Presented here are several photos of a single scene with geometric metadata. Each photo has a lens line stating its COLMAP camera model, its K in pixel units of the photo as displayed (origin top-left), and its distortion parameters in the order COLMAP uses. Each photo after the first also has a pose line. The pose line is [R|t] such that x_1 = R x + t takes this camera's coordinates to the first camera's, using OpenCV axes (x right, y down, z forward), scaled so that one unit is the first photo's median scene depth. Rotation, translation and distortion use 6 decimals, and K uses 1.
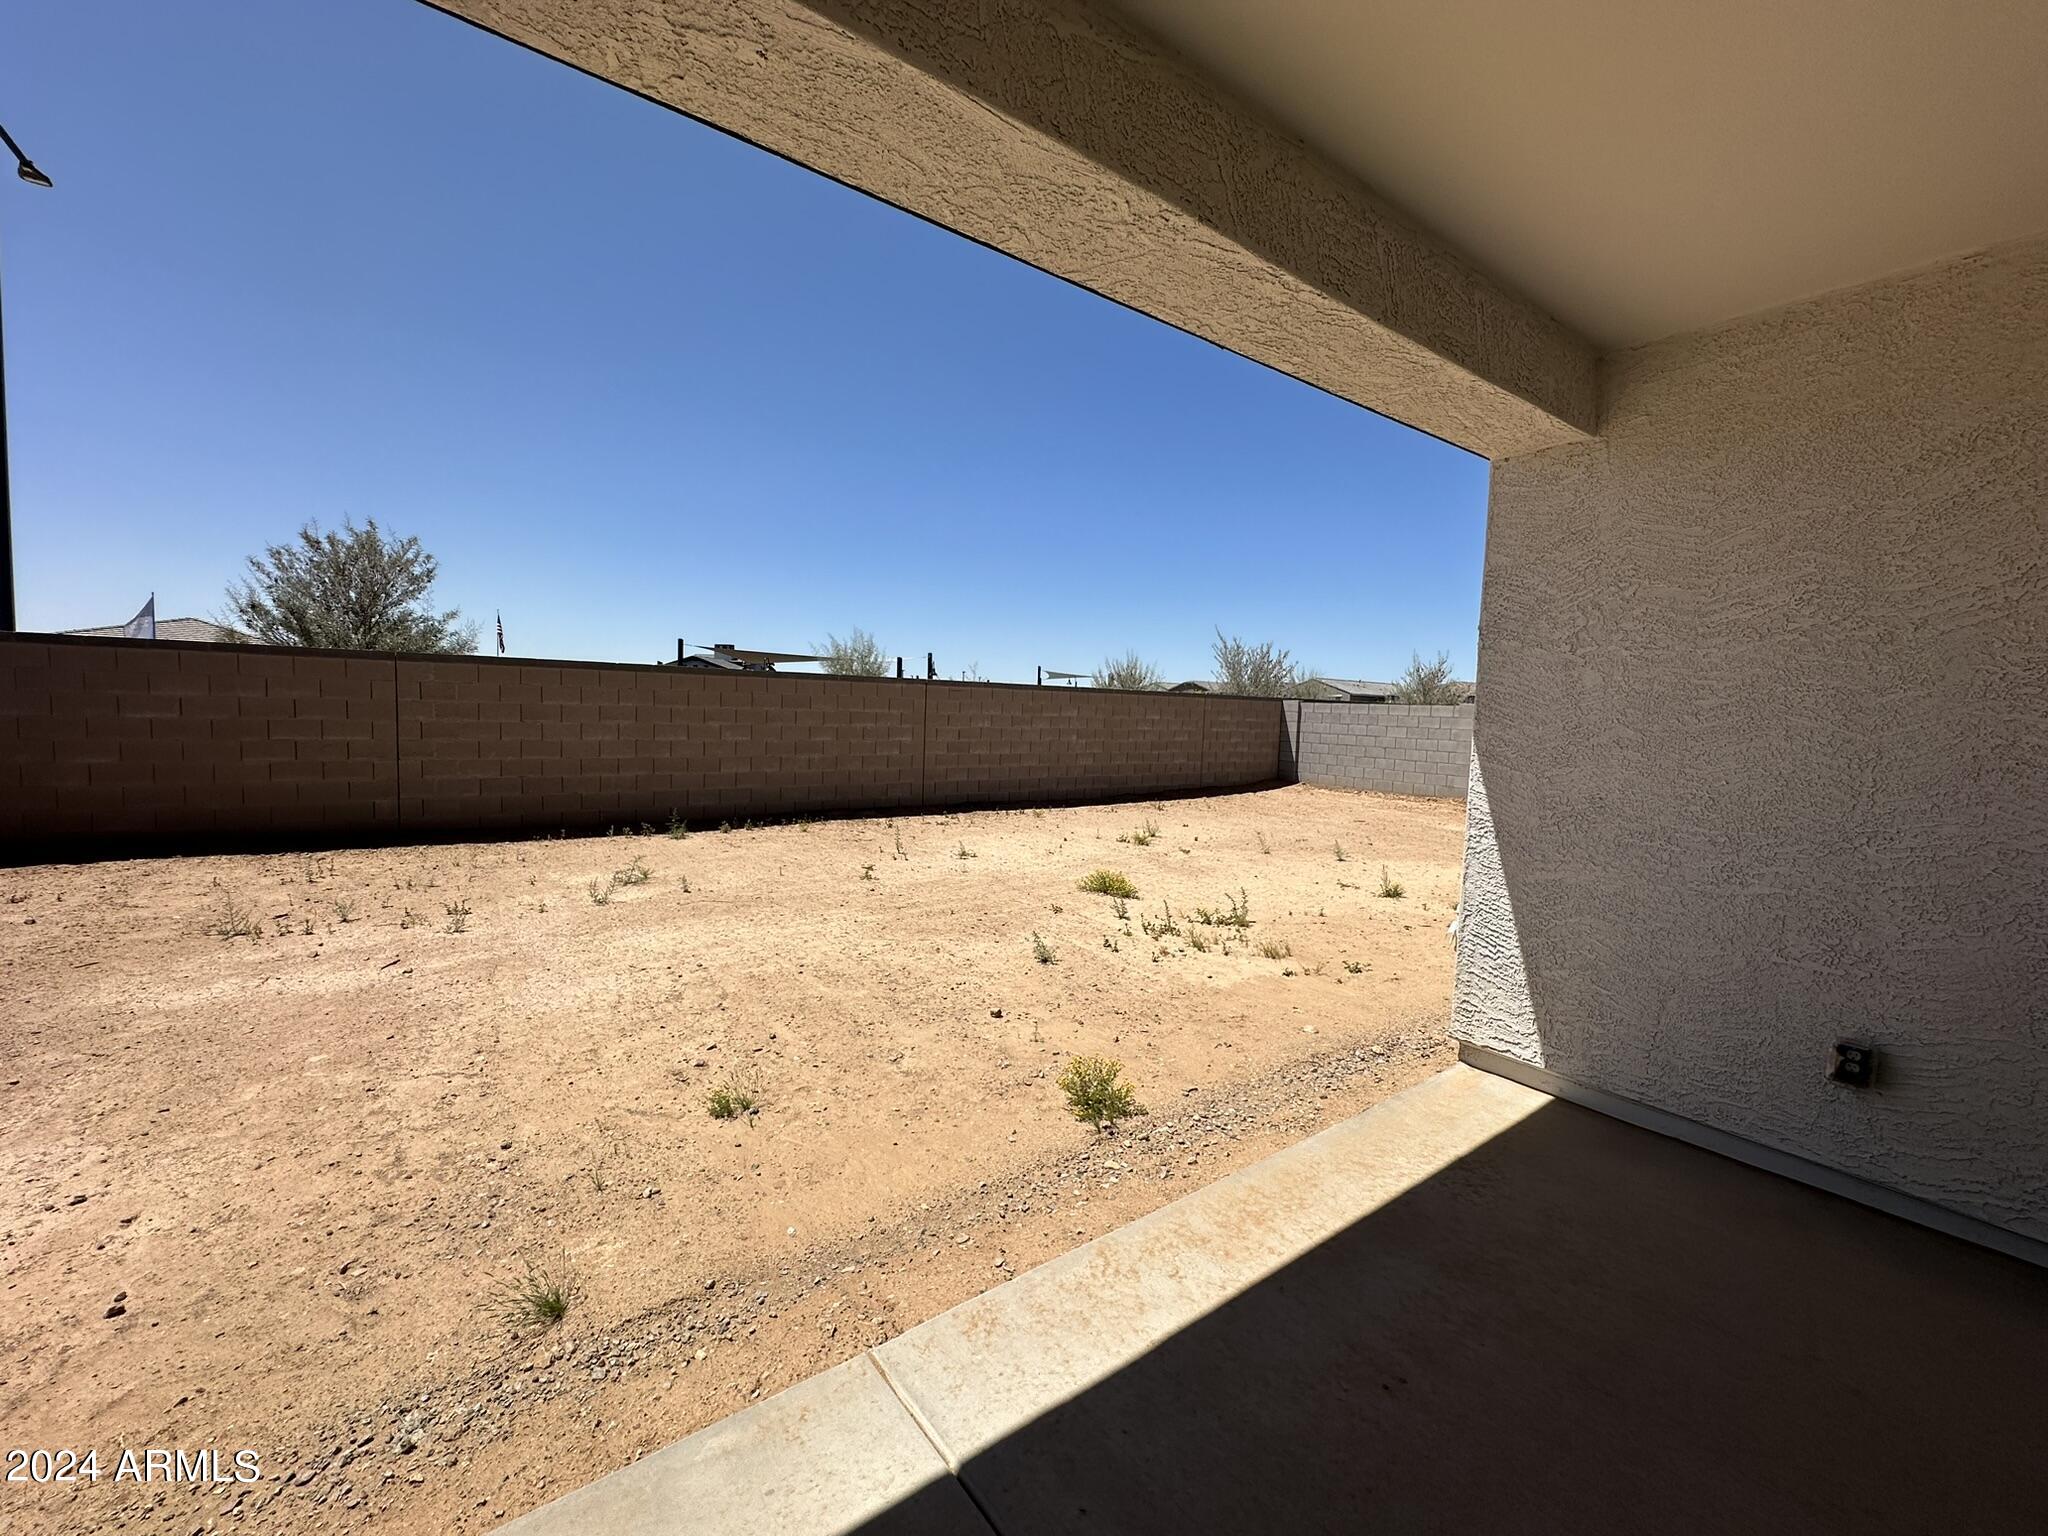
lens RADIAL K [[820.8, 0, 1024.3], [0, 820.8, 767.9], [0, 0, 1]] dist [-0.001561, 0.000005]
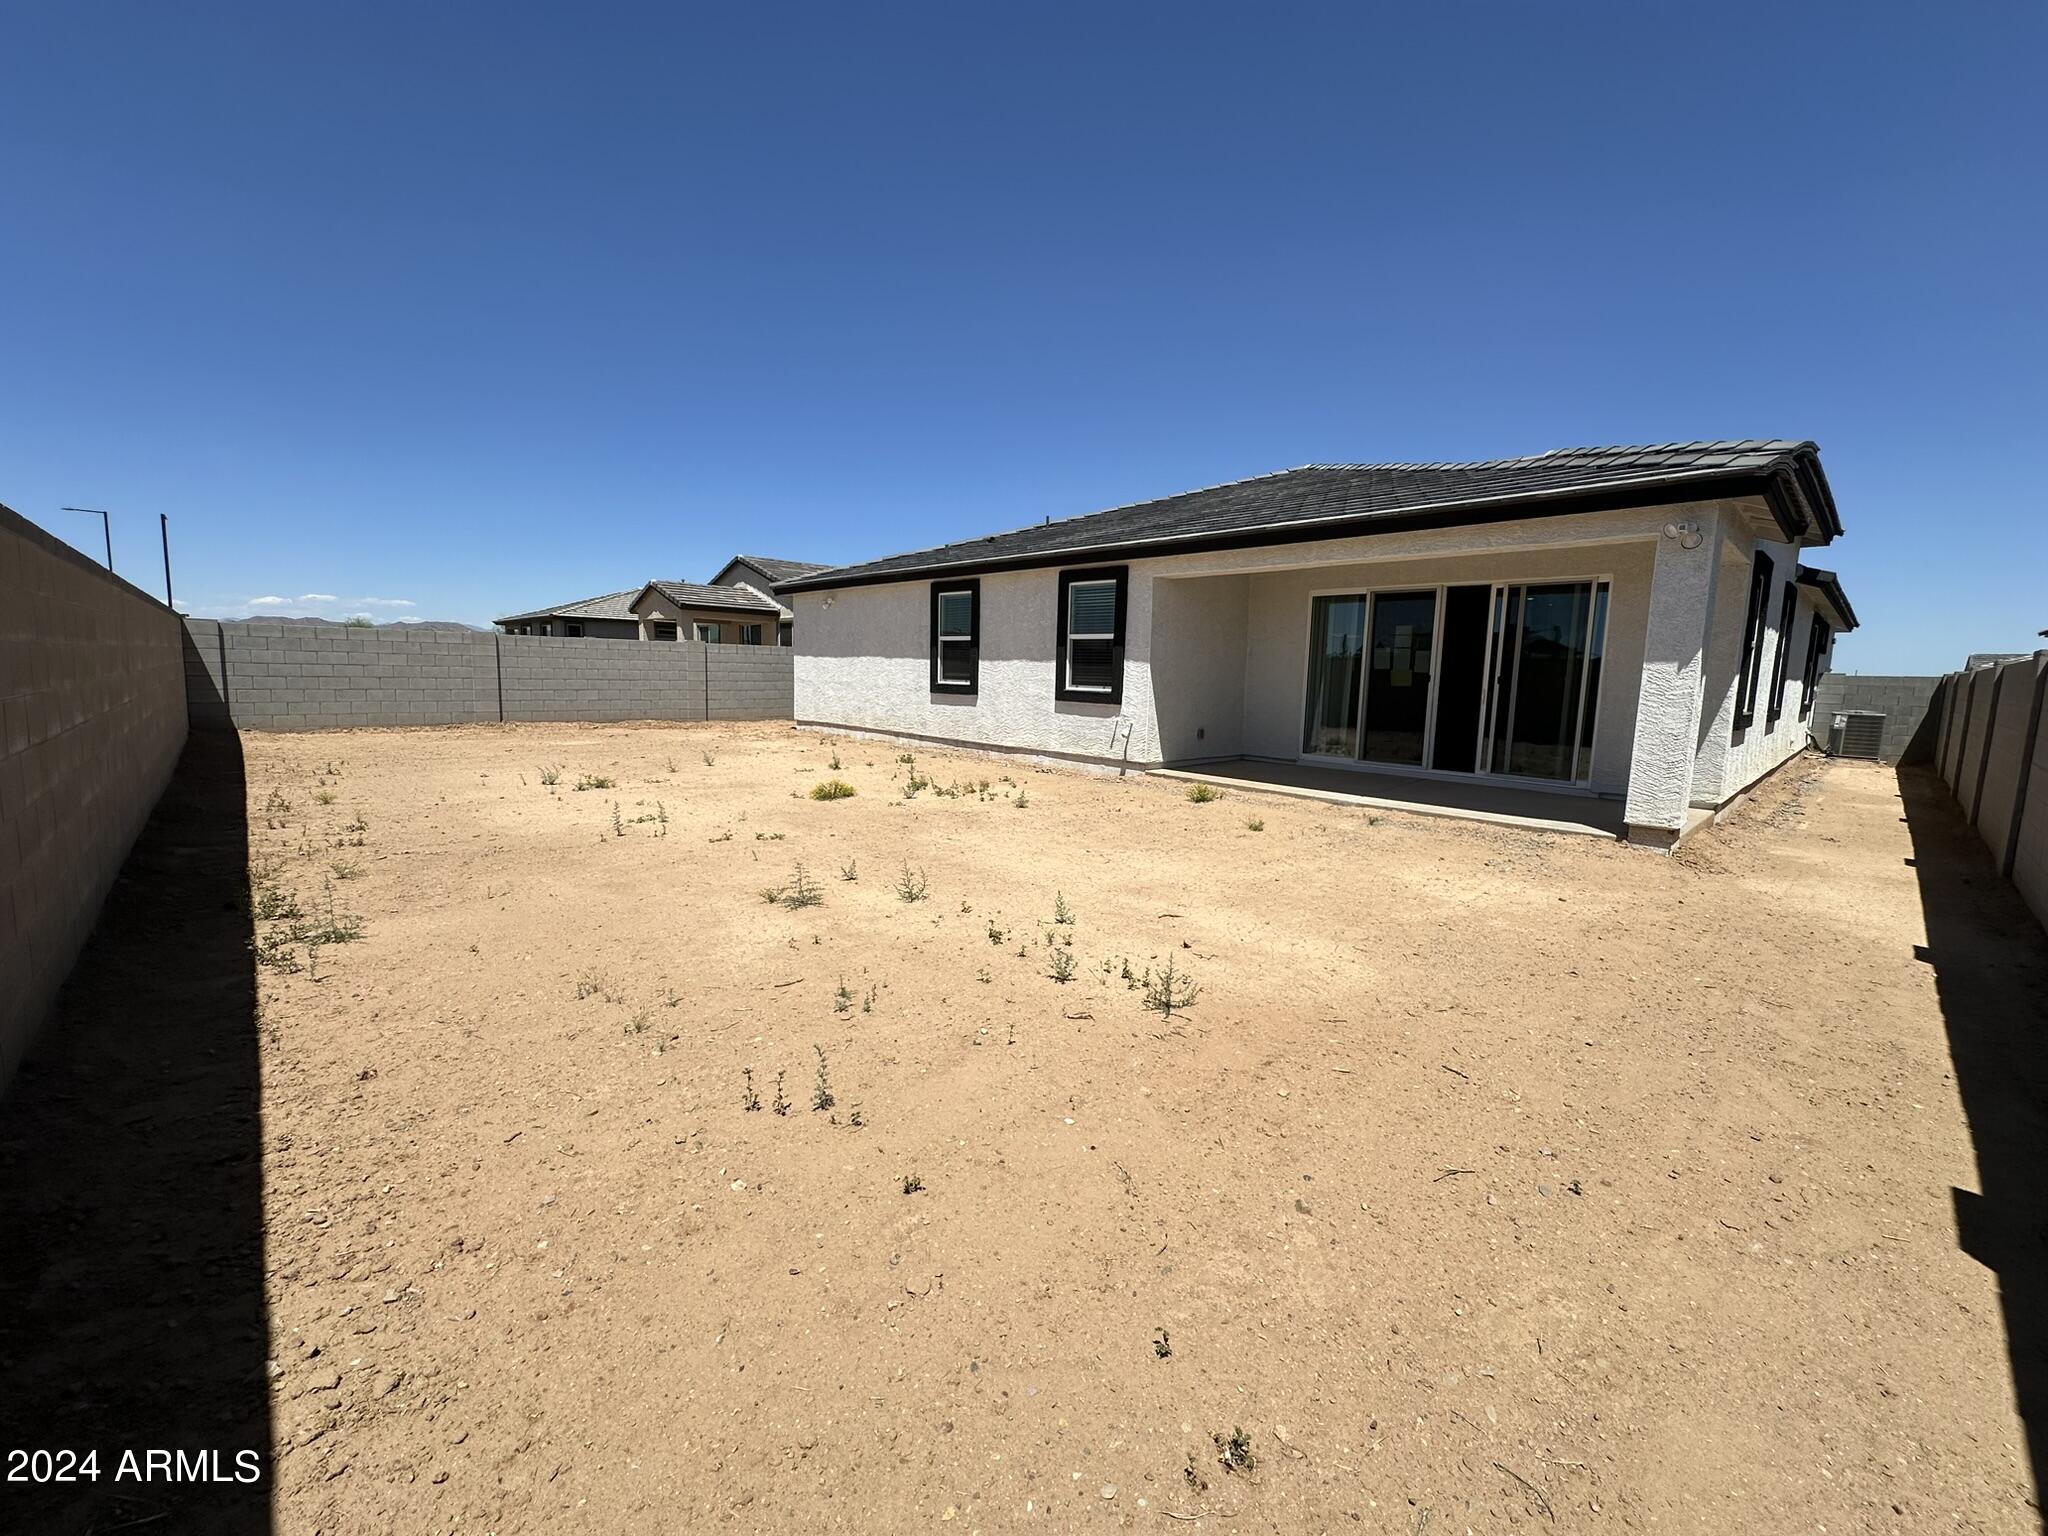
lens RADIAL K [[820.8, 0, 1023.7], [0, 820.8, 764.6], [0, 0, 1]] dist [-0.001561, 0.000005]
pose [[-0.123804, -0.153499, 0.980362, -0.564497], [0.045498, 0.986046, 0.160135, -0.043115], [-0.991263, 0.064430, -0.115092, 0.407137]]
